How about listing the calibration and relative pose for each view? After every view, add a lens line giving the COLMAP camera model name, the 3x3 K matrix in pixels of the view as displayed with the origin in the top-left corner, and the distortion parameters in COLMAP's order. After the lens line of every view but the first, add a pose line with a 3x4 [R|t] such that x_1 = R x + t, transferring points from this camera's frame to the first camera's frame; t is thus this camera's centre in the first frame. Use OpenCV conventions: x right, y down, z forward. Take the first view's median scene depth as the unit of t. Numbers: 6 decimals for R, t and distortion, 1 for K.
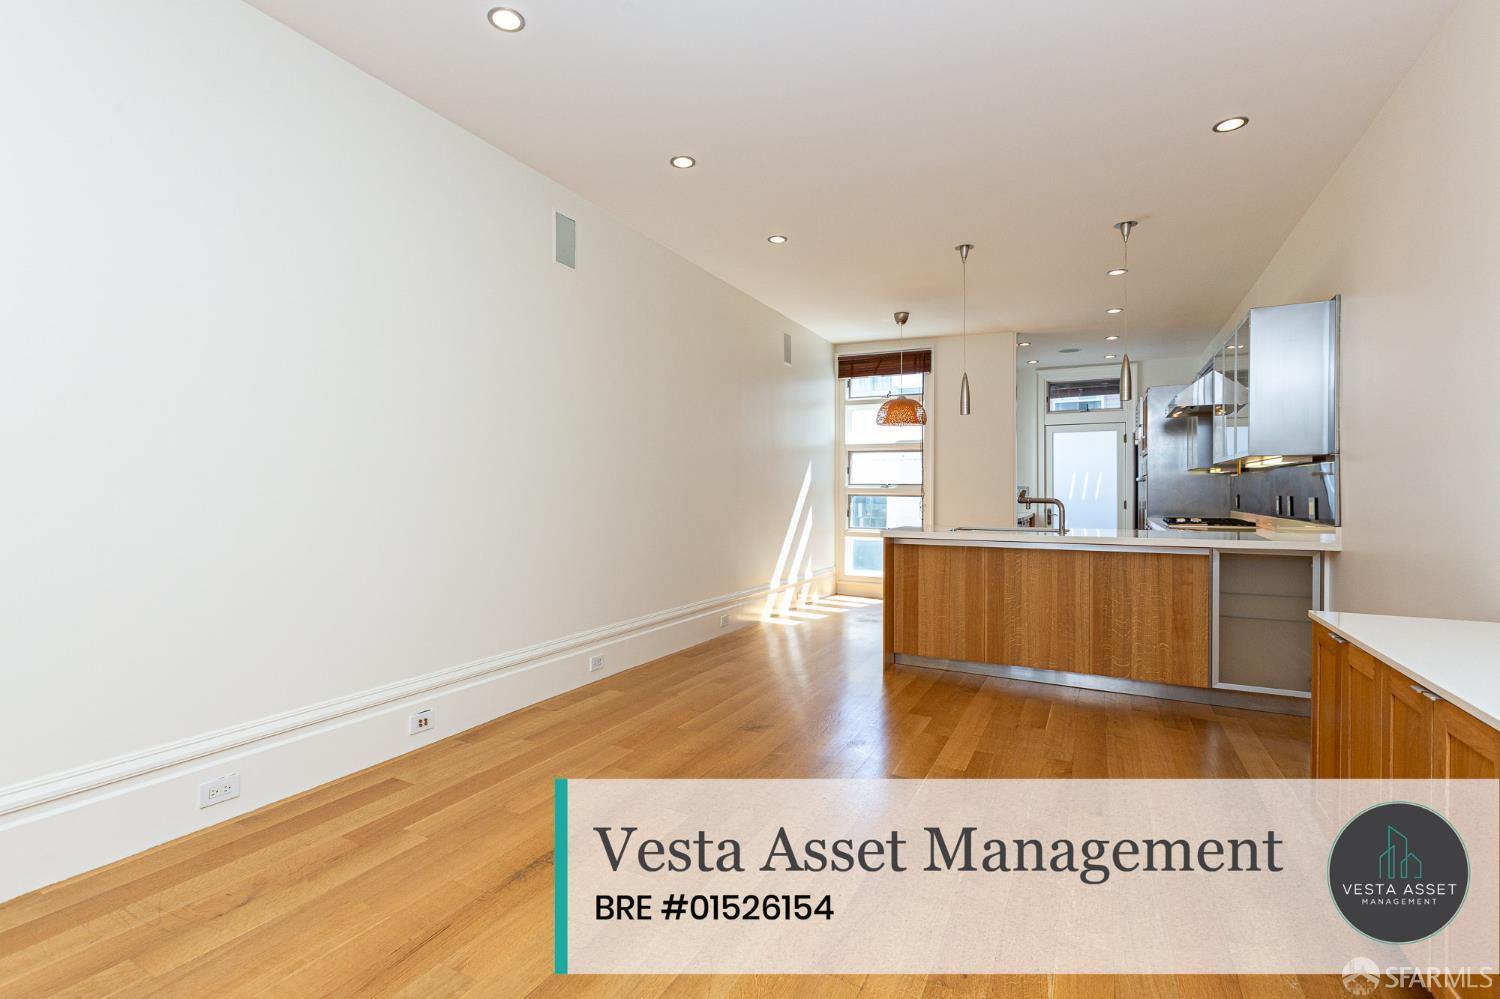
lens RADIAL K [[682.3, 0, 753.2], [0, 682.3, 486.8], [0, 0, 1]] dist [0.004700, 0.001452]
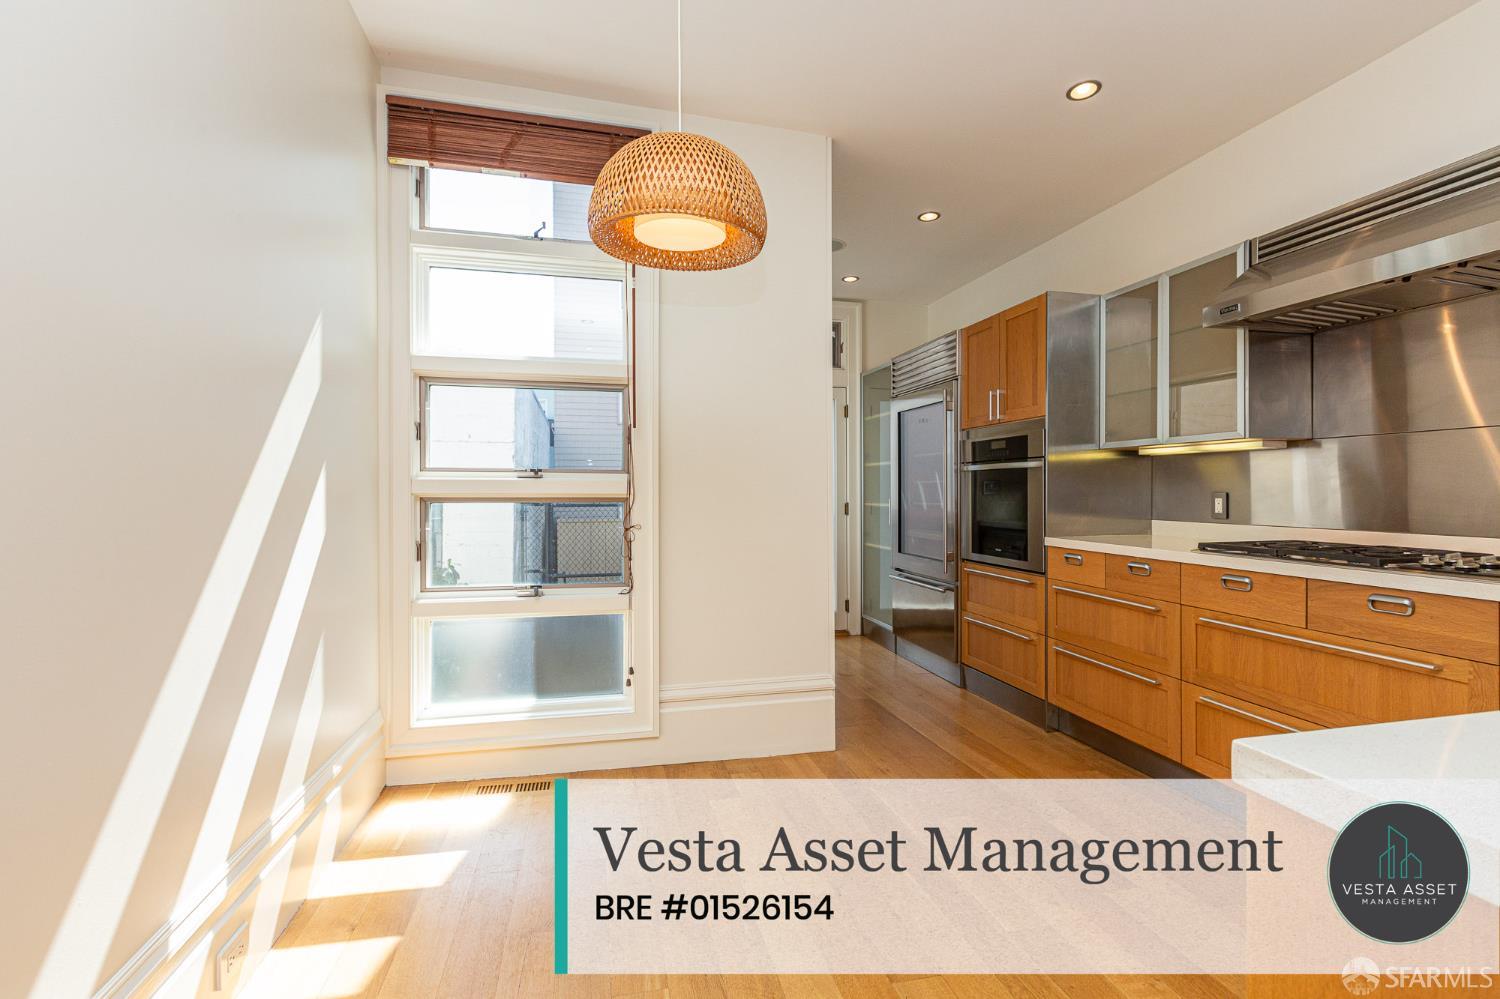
lens RADIAL K [[682.3, 0, 749.1], [0, 682.3, 496.3], [0, 0, 1]] dist [0.004700, 0.001452]
pose [[0.788912, -0.008666, 0.614445, 0.097728], [-0.001156, 0.999878, 0.015586, 0.008838], [-0.614505, -0.013006, 0.788806, 1.084125]]
